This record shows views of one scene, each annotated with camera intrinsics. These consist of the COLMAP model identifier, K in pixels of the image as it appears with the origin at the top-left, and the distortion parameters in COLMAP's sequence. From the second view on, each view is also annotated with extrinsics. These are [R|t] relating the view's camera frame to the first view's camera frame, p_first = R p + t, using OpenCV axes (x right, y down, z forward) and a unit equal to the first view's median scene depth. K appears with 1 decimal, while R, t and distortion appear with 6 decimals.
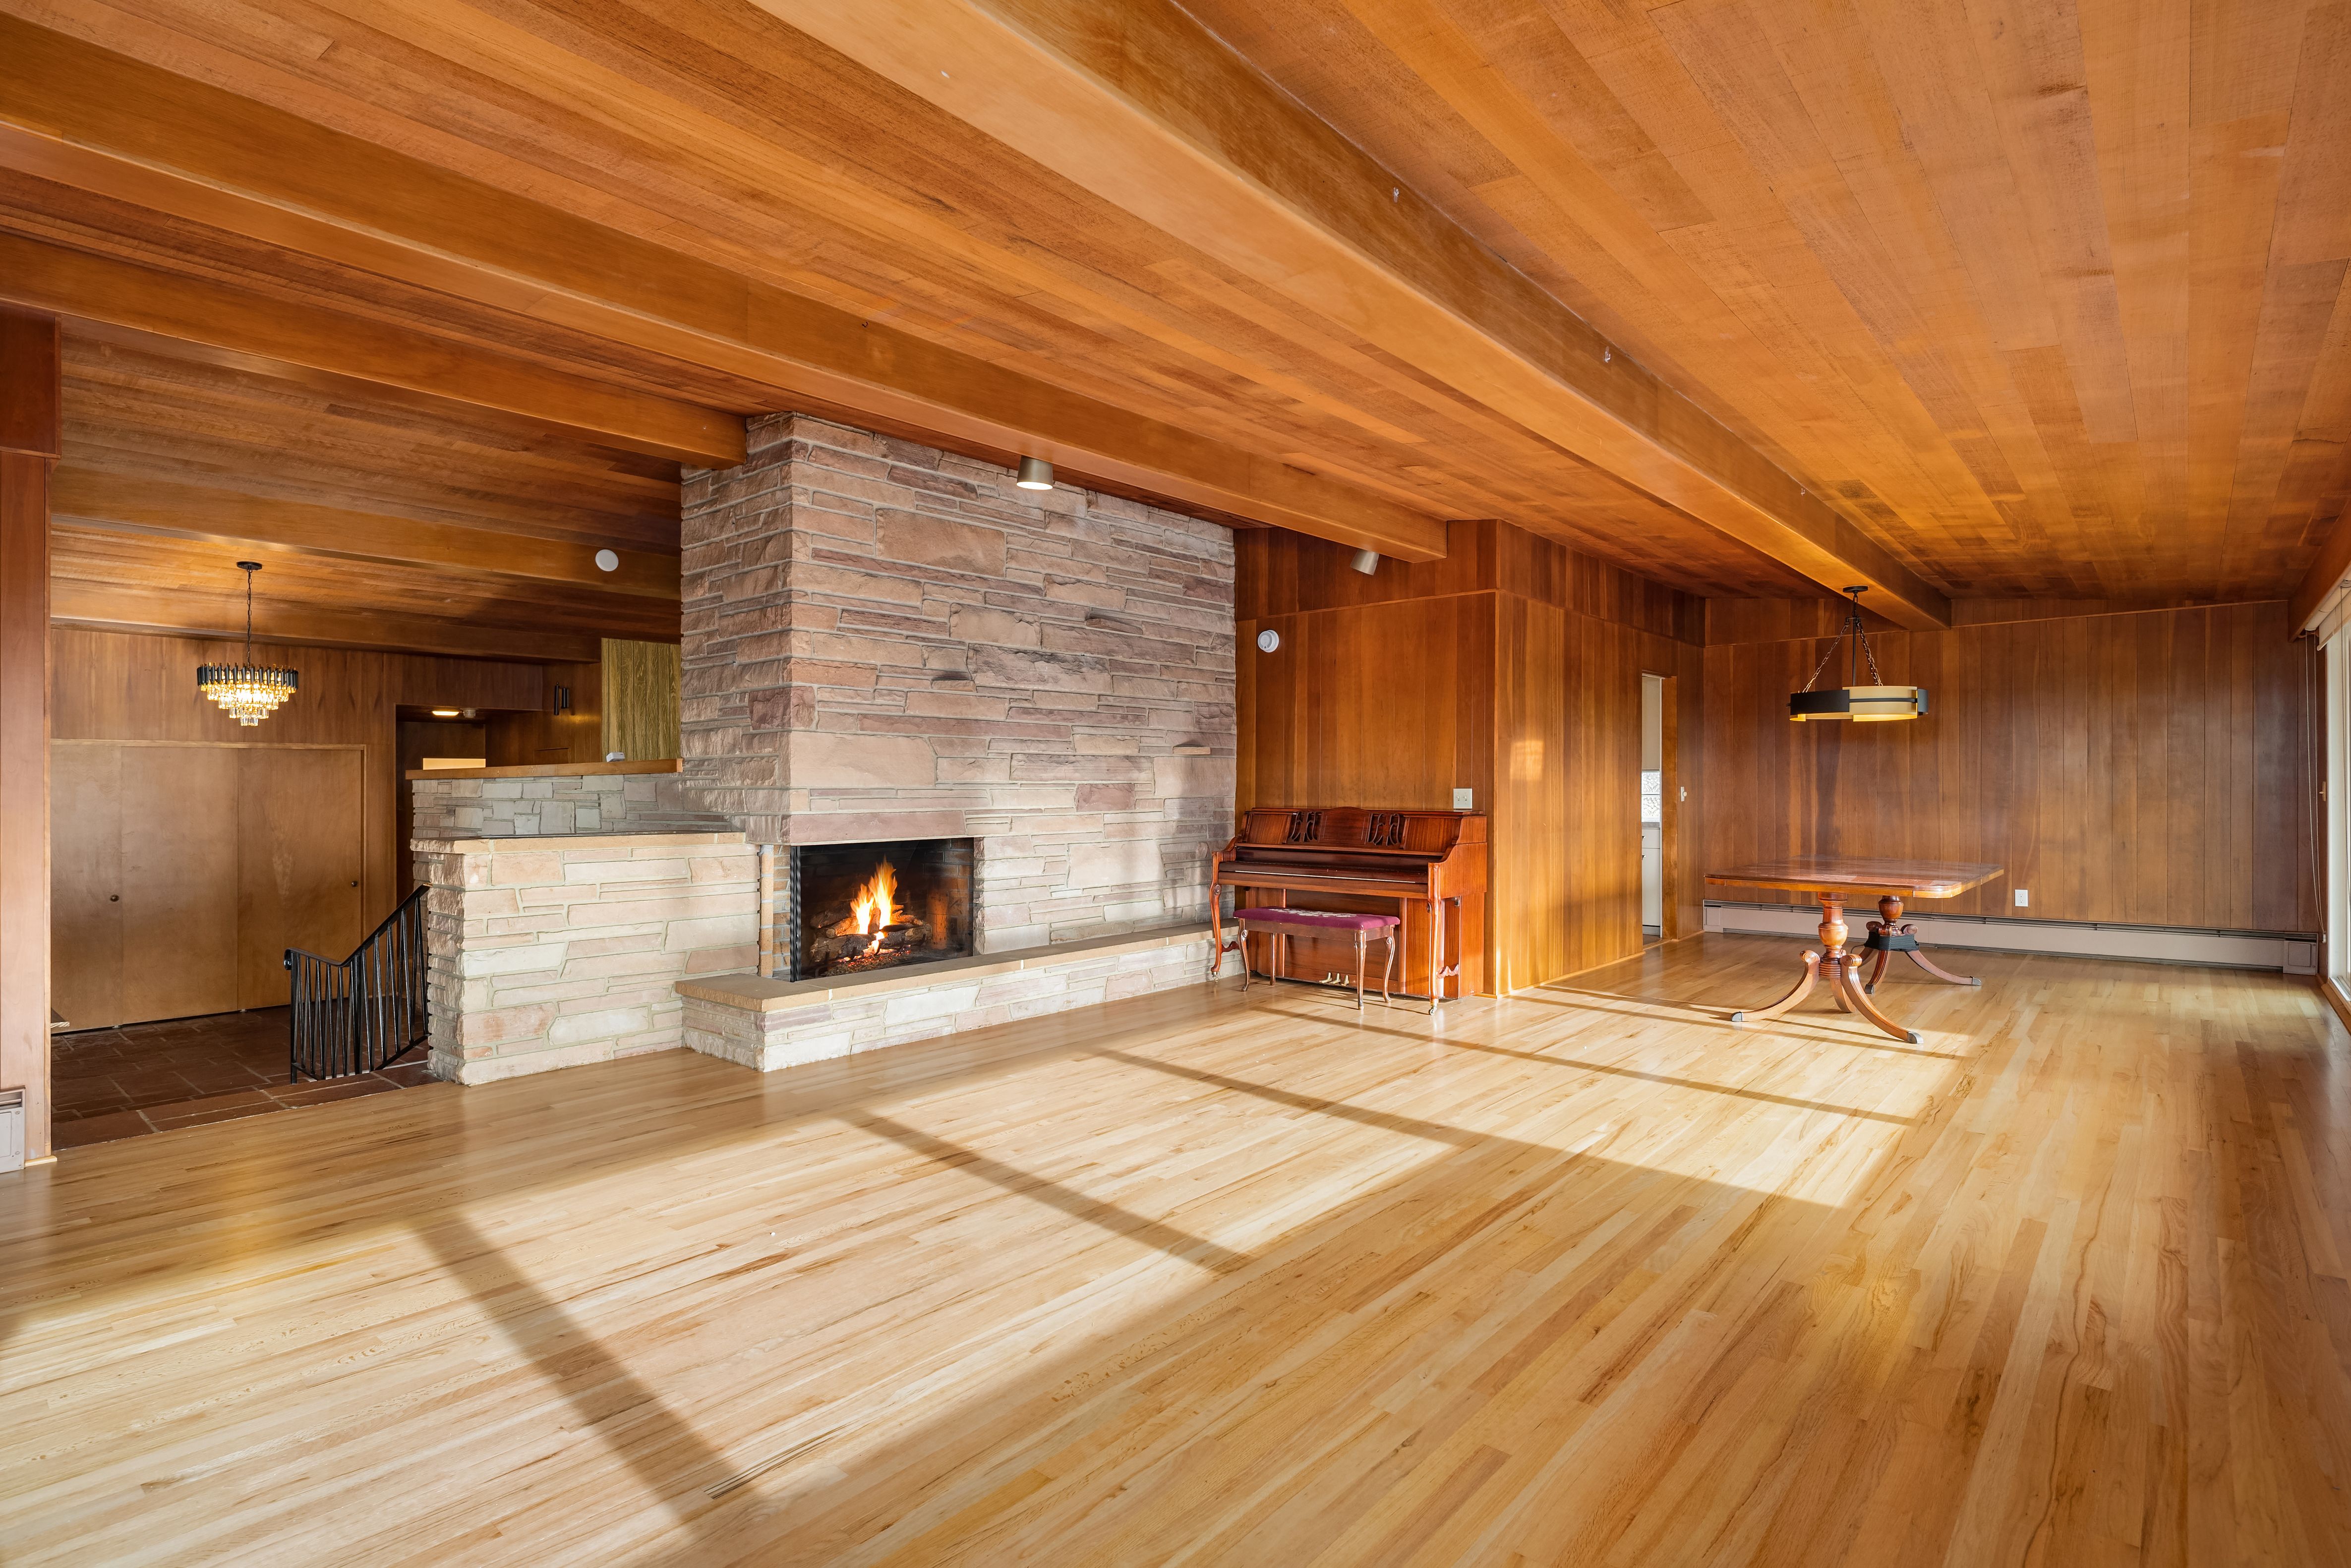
lens RADIAL K [[1151.9, 0, 1165.5], [0, 1151.9, 791.6], [0, 0, 1]] dist [-0.005165, -0.001146]
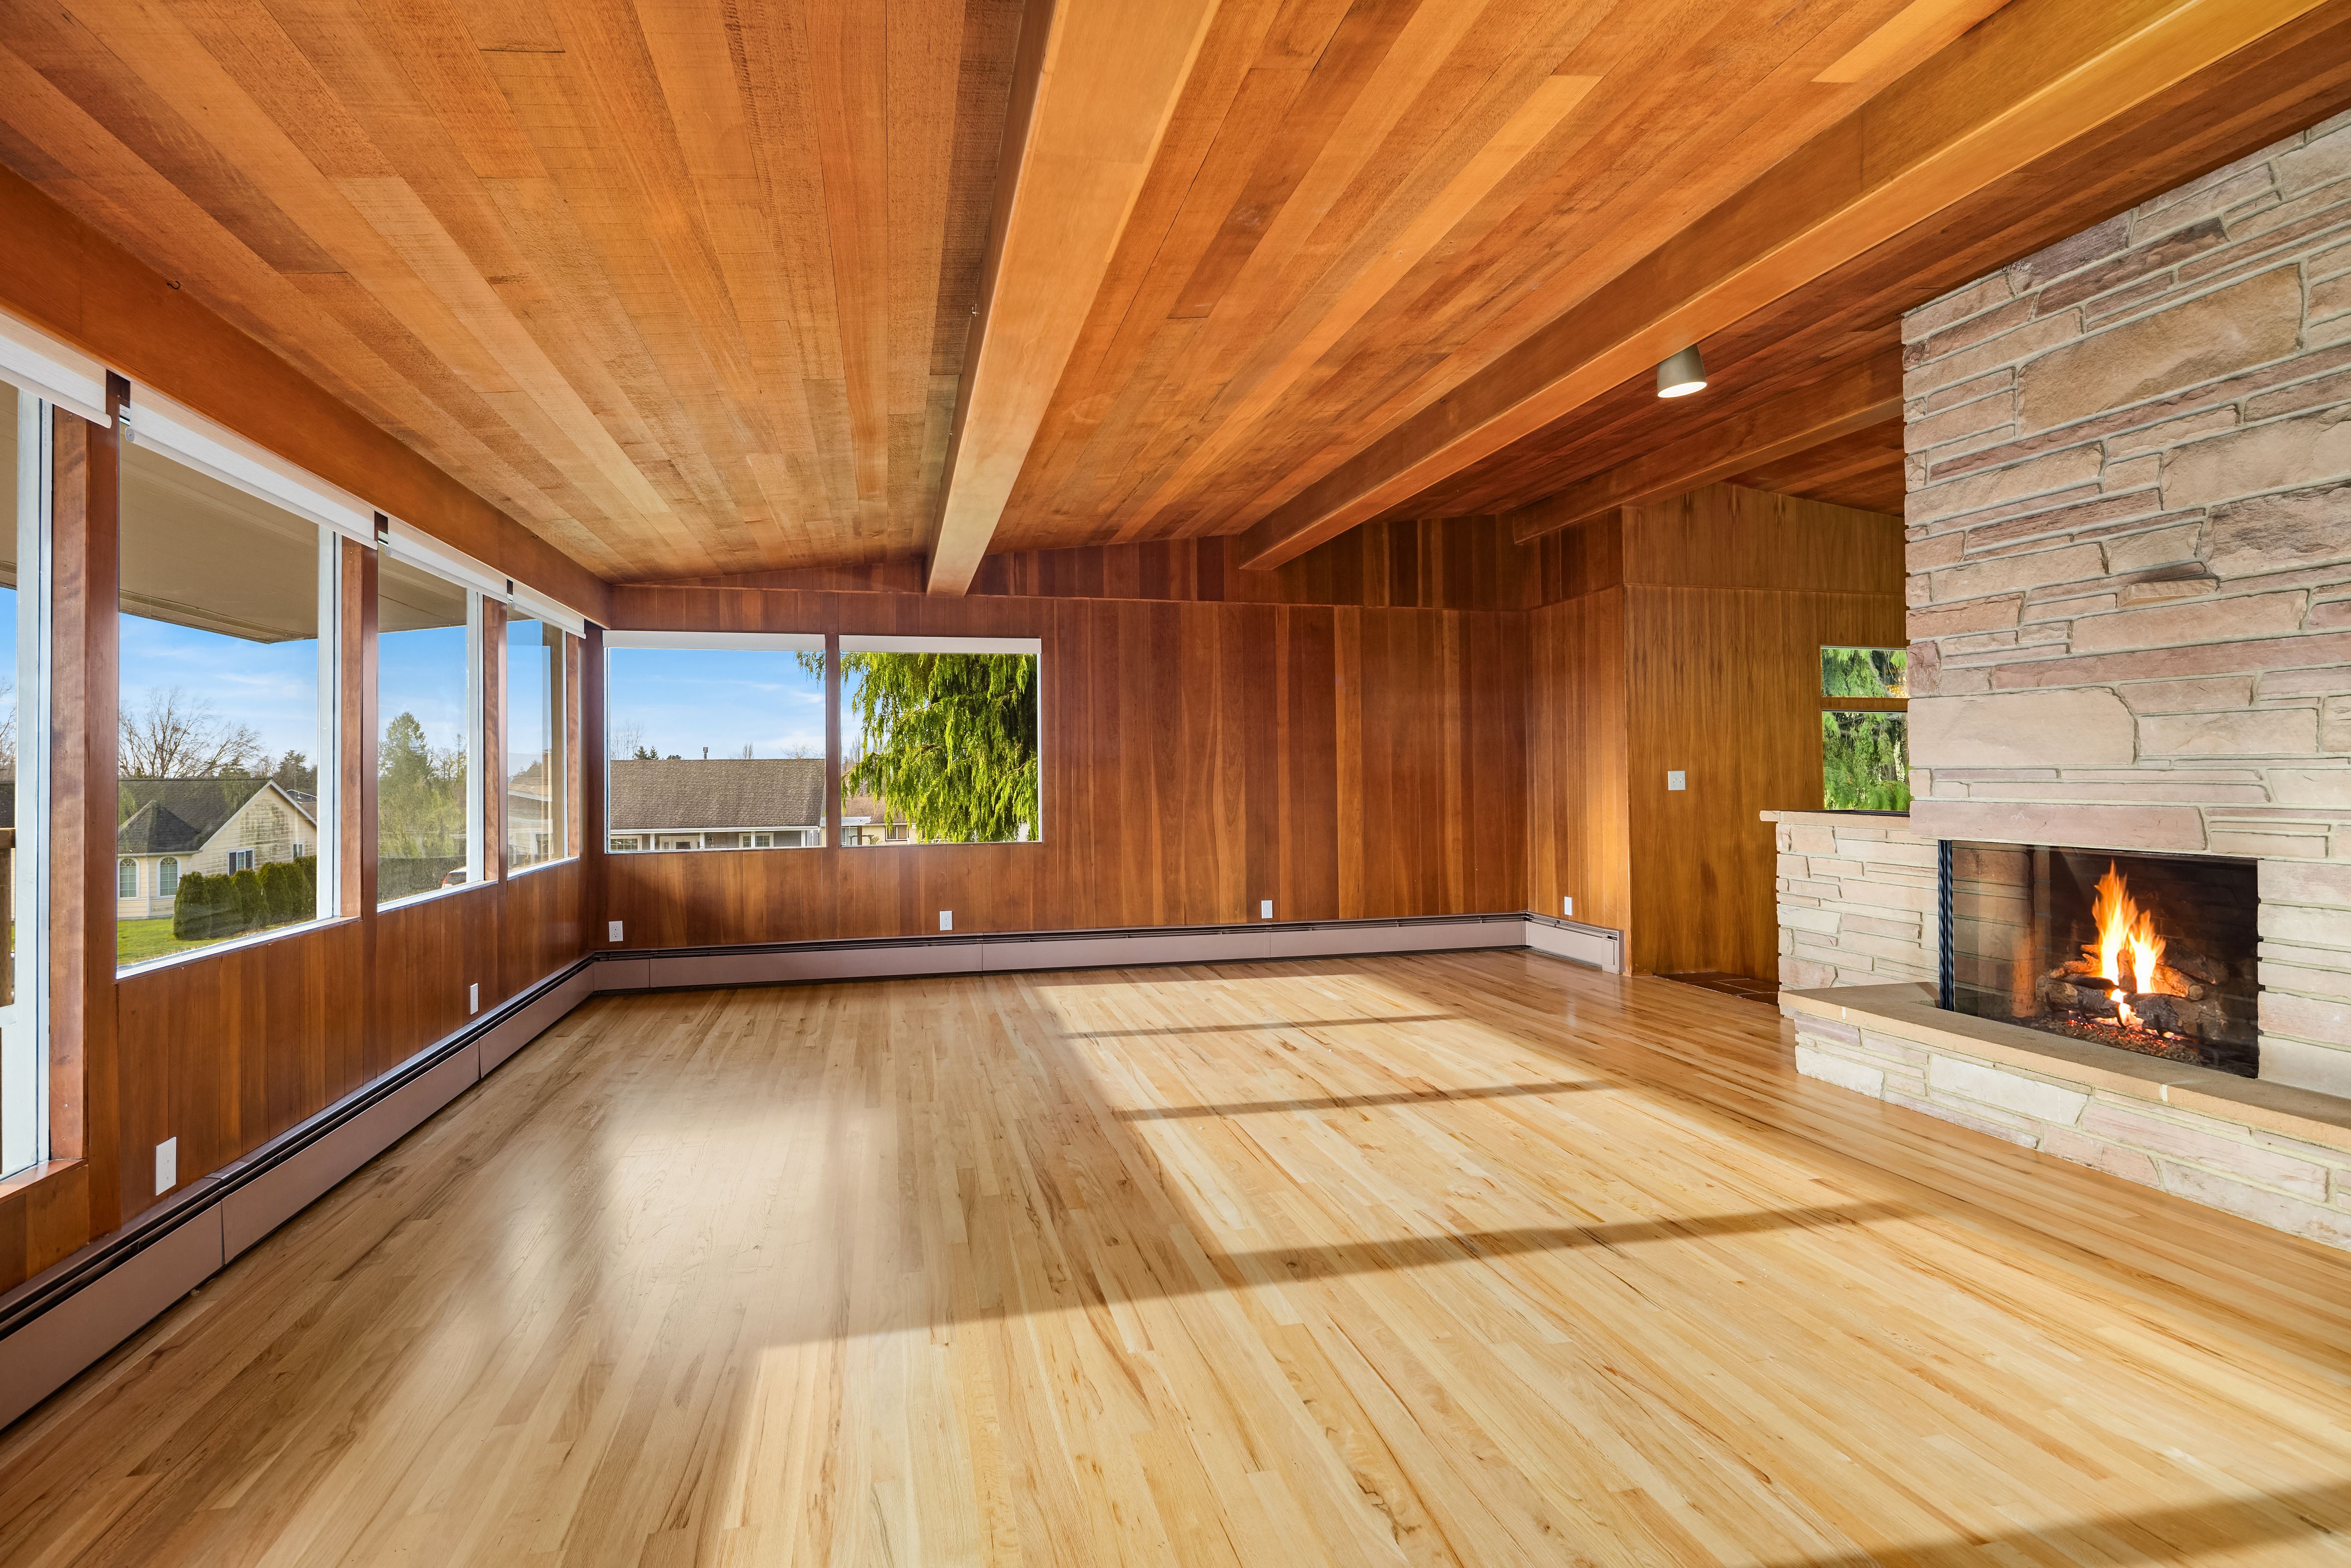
lens RADIAL K [[1151.9, 0, 1164.6], [0, 1151.9, 767.9], [0, 0, 1]] dist [-0.005165, -0.001146]
pose [[-0.575943, 0.007579, -0.817455, 0.626103], [0.009860, 0.999949, 0.002324, -0.009787], [0.817431, -0.006721, -0.575988, 0.985960]]
